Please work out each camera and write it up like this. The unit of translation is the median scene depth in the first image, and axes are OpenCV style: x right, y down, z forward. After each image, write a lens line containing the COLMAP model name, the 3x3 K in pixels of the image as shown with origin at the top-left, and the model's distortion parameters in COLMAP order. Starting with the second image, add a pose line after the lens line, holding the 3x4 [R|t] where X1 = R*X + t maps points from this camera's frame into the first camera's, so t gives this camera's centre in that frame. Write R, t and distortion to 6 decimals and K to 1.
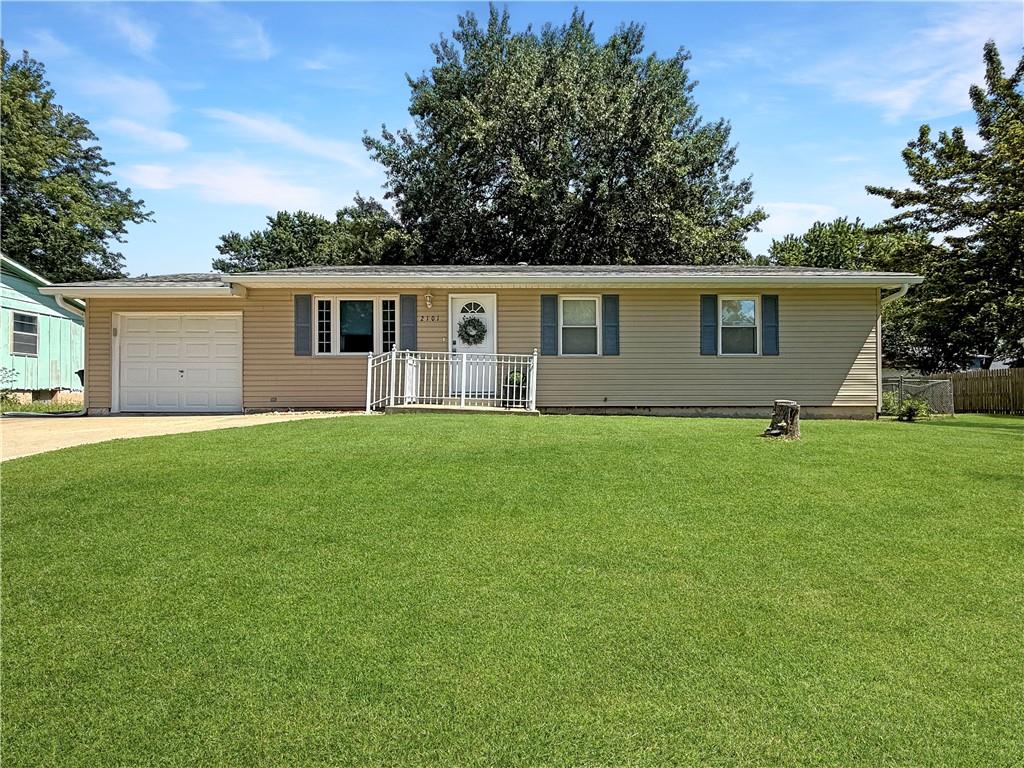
lens RADIAL K [[510.9, 0, 512.0], [0, 510.9, 384.0], [0, 0, 1]] dist [0.017865, -0.015591]
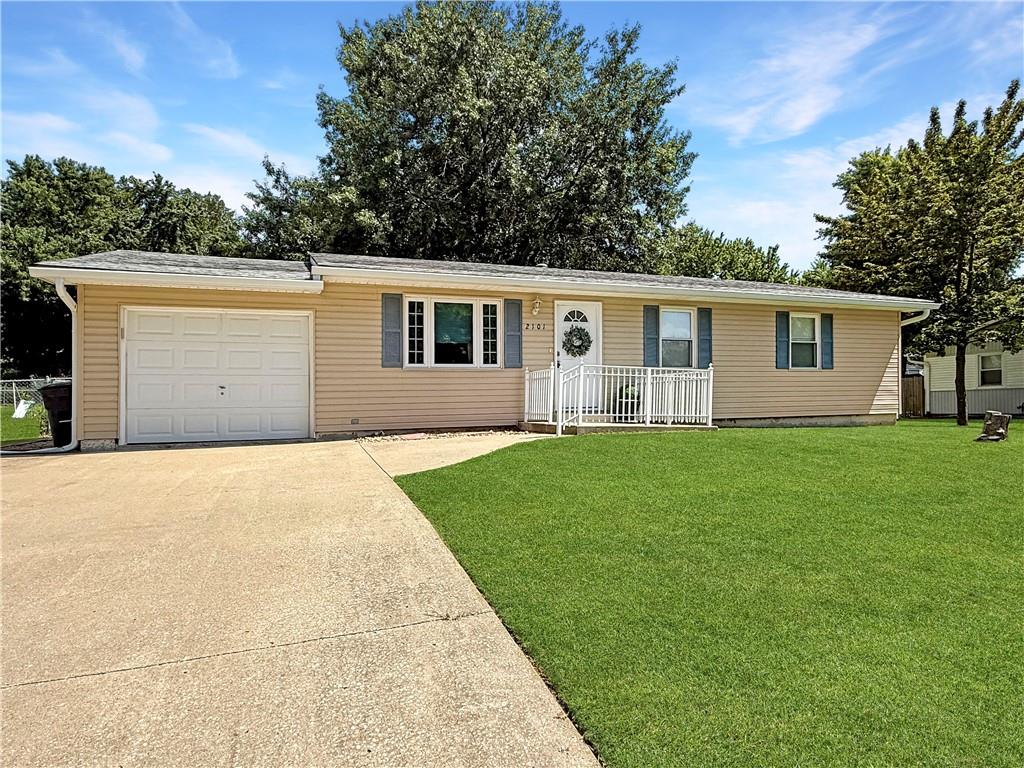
lens RADIAL K [[629.7, 0, 512.0], [0, 629.7, 384.0], [0, 0, 1]] dist [0.004341, -0.002412]
pose [[0.934546, -0.004695, 0.355810, -0.588725], [0.014999, 0.999544, -0.026206, 0.001068], [-0.355525, 0.029827, 0.934191, -0.014117]]
